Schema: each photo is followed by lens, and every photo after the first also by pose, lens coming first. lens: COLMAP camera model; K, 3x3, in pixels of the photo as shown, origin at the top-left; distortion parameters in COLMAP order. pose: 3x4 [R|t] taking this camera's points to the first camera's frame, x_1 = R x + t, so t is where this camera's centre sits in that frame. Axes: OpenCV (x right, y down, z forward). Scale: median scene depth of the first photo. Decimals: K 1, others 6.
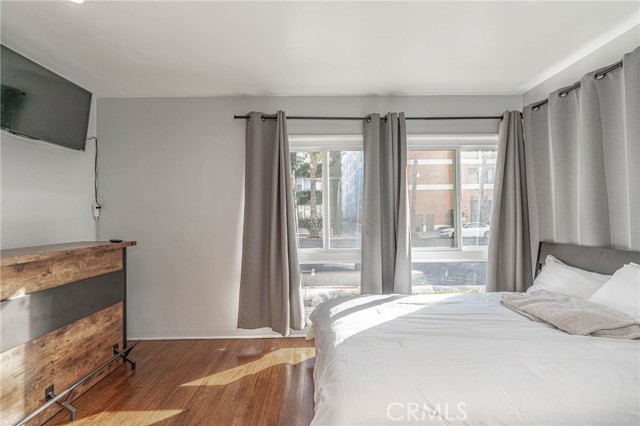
lens RADIAL K [[256.8, 0, 320.0], [0, 256.8, 213.0], [0, 0, 1]] dist [0.000580, 0.000052]
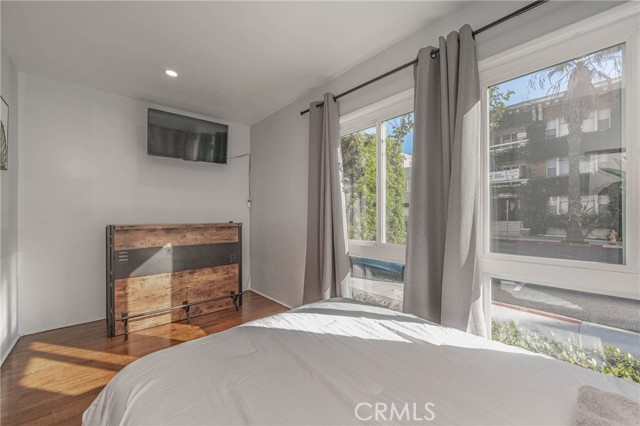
lens RADIAL K [[257.0, 0, 318.3], [0, 257.0, 214.5], [0, 0, 1]] dist [-0.001536, -0.000136]
pose [[0.661595, 0.007419, -0.749825, 0.723220], [0.008397, 0.999815, 0.017301, 0.048840], [0.749814, -0.017742, 0.661410, 0.439628]]
